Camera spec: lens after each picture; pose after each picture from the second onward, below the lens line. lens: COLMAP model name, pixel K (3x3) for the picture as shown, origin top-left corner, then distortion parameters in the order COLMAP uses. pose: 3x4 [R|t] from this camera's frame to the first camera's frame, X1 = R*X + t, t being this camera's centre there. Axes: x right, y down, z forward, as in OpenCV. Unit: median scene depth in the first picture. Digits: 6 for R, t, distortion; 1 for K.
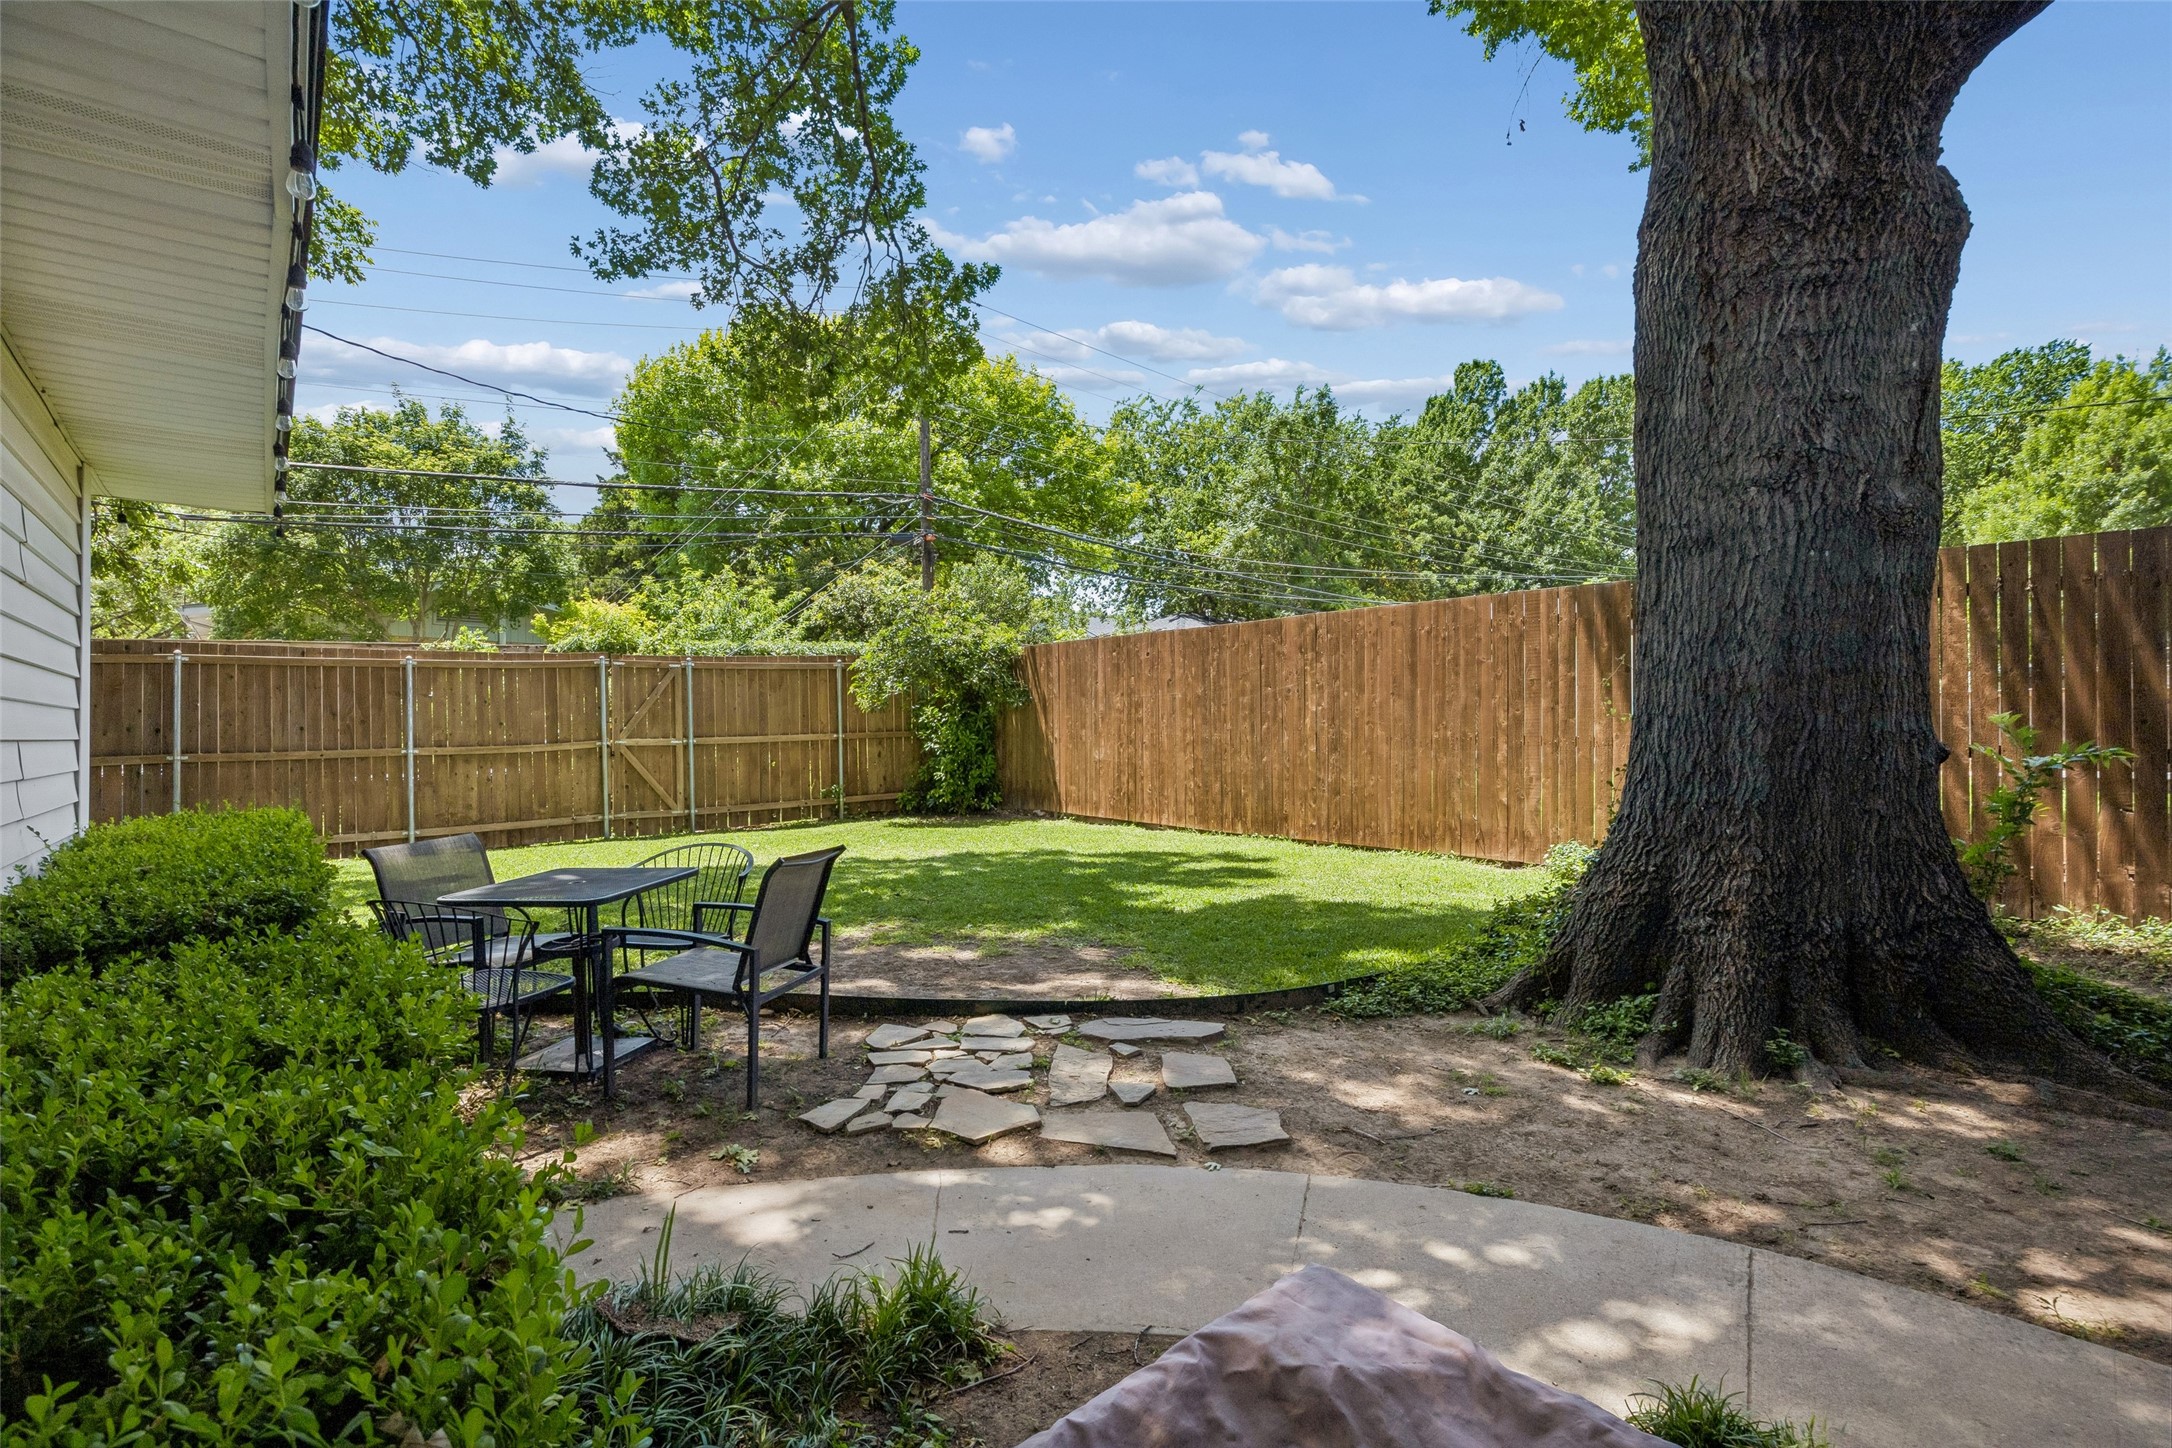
lens RADIAL K [[1029.8, 0, 1086.1], [0, 1029.8, 729.2], [0, 0, 1]] dist [0.001490, 0.000798]
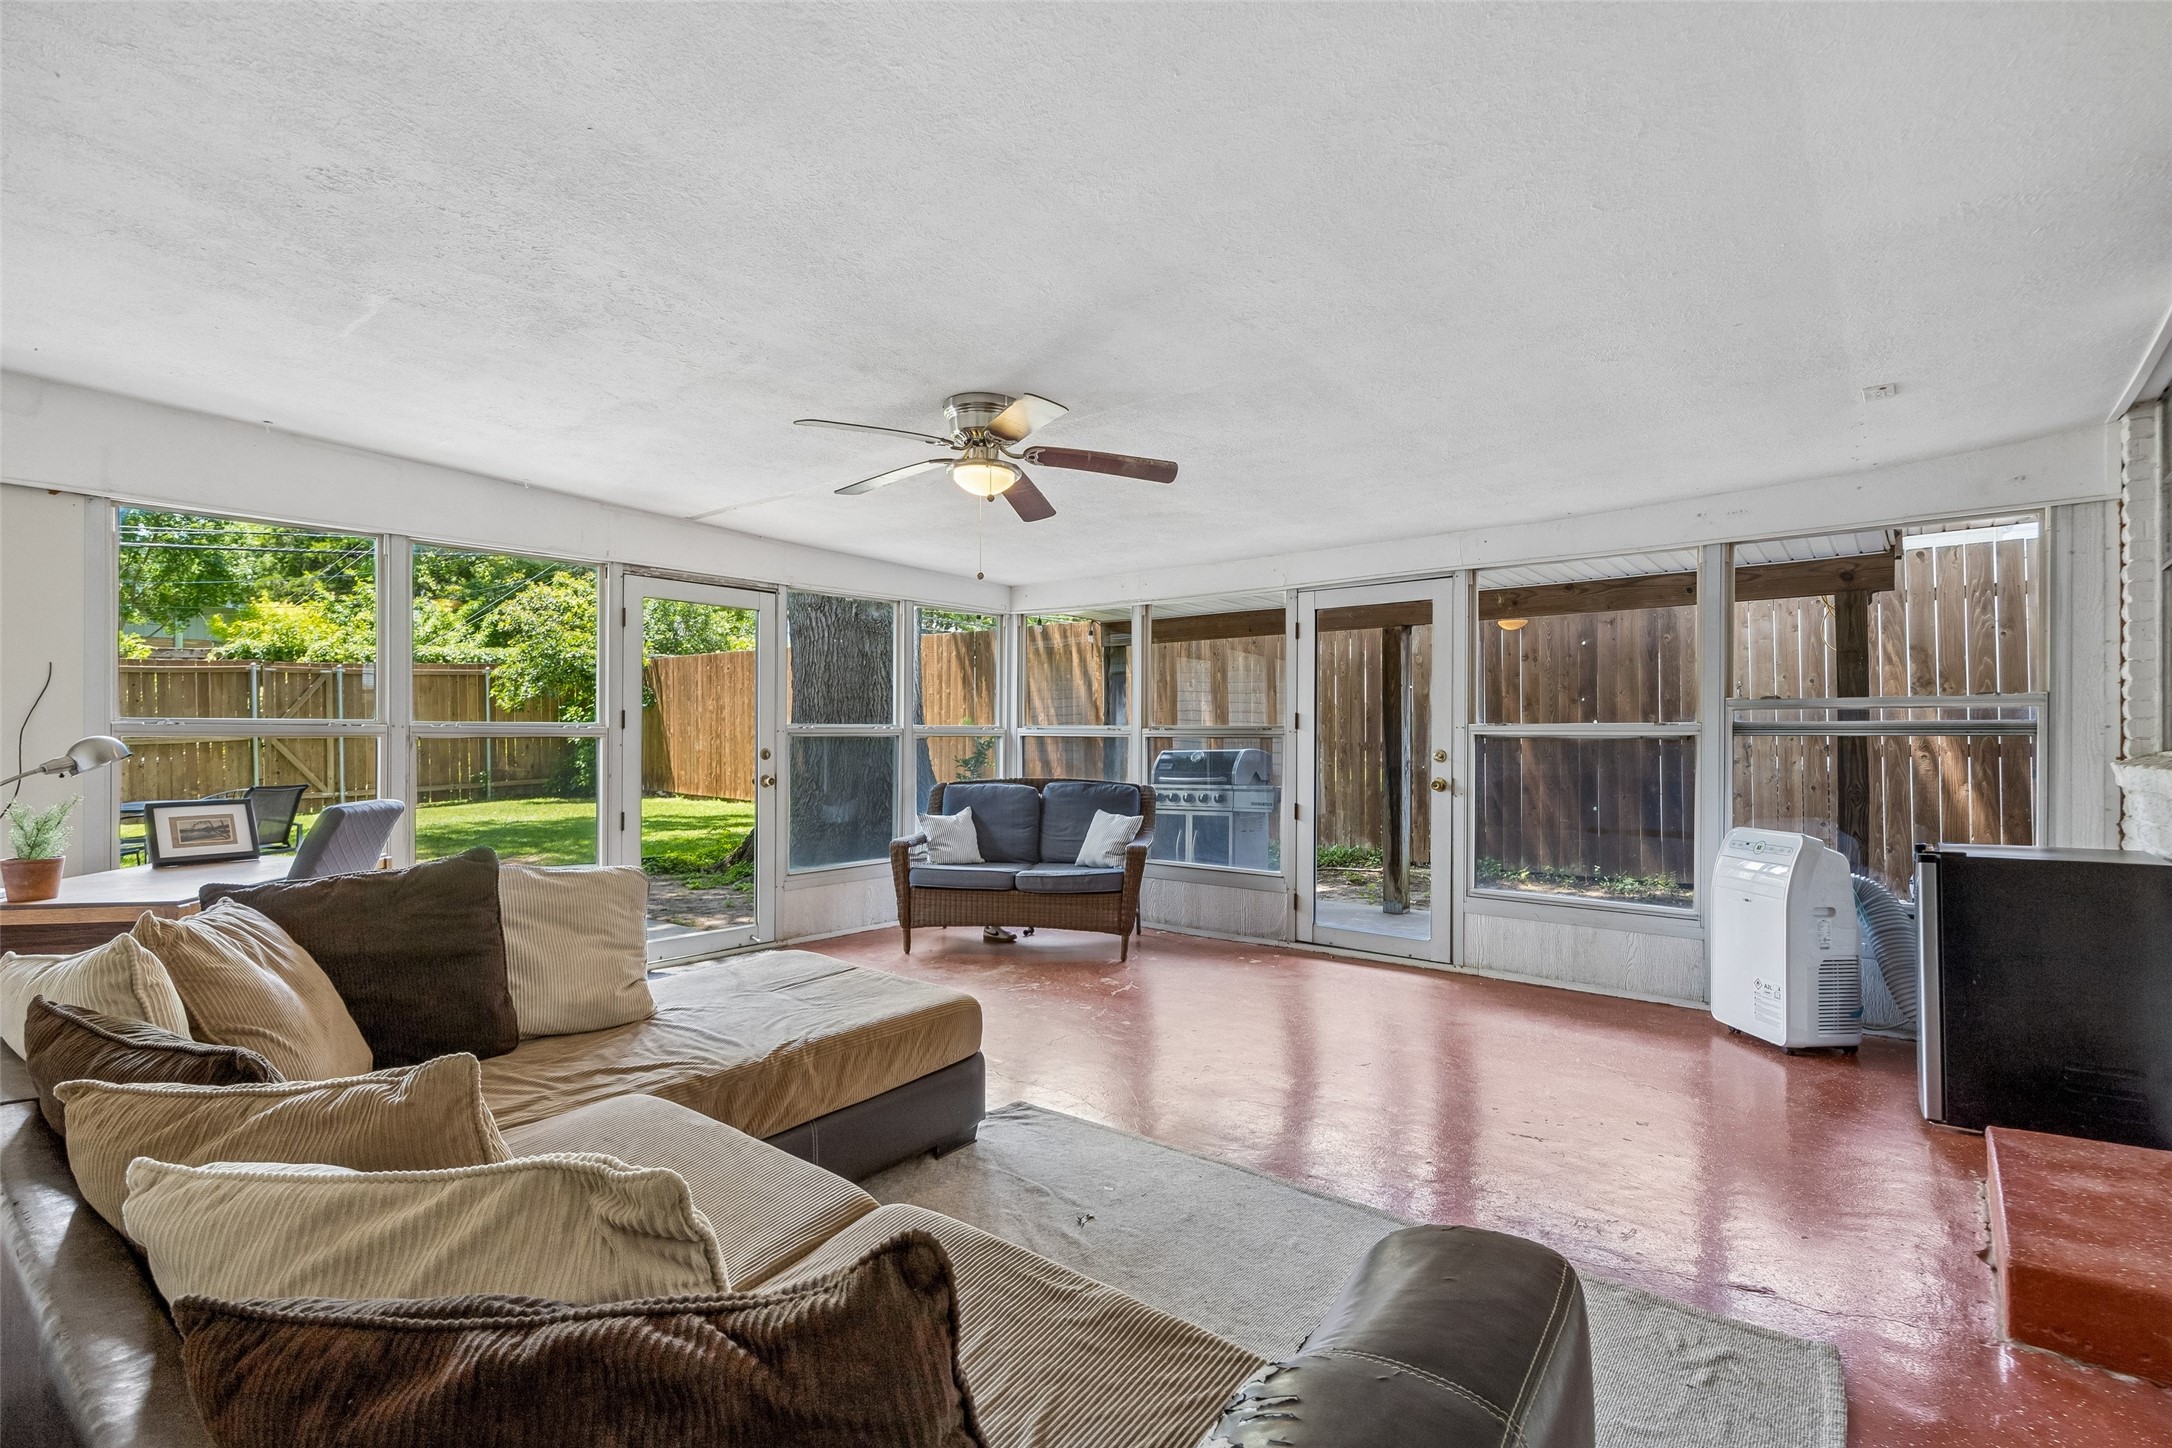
lens RADIAL K [[1029.8, 0, 1102.9], [0, 1029.8, 727.1], [0, 0, 1]] dist [0.001490, 0.000798]
pose [[0.979178, 0.003642, 0.202972, 0.231634], [-0.003274, 0.999992, -0.002153, 0.002102], [-0.202978, 0.001444, 0.979182, -0.339350]]
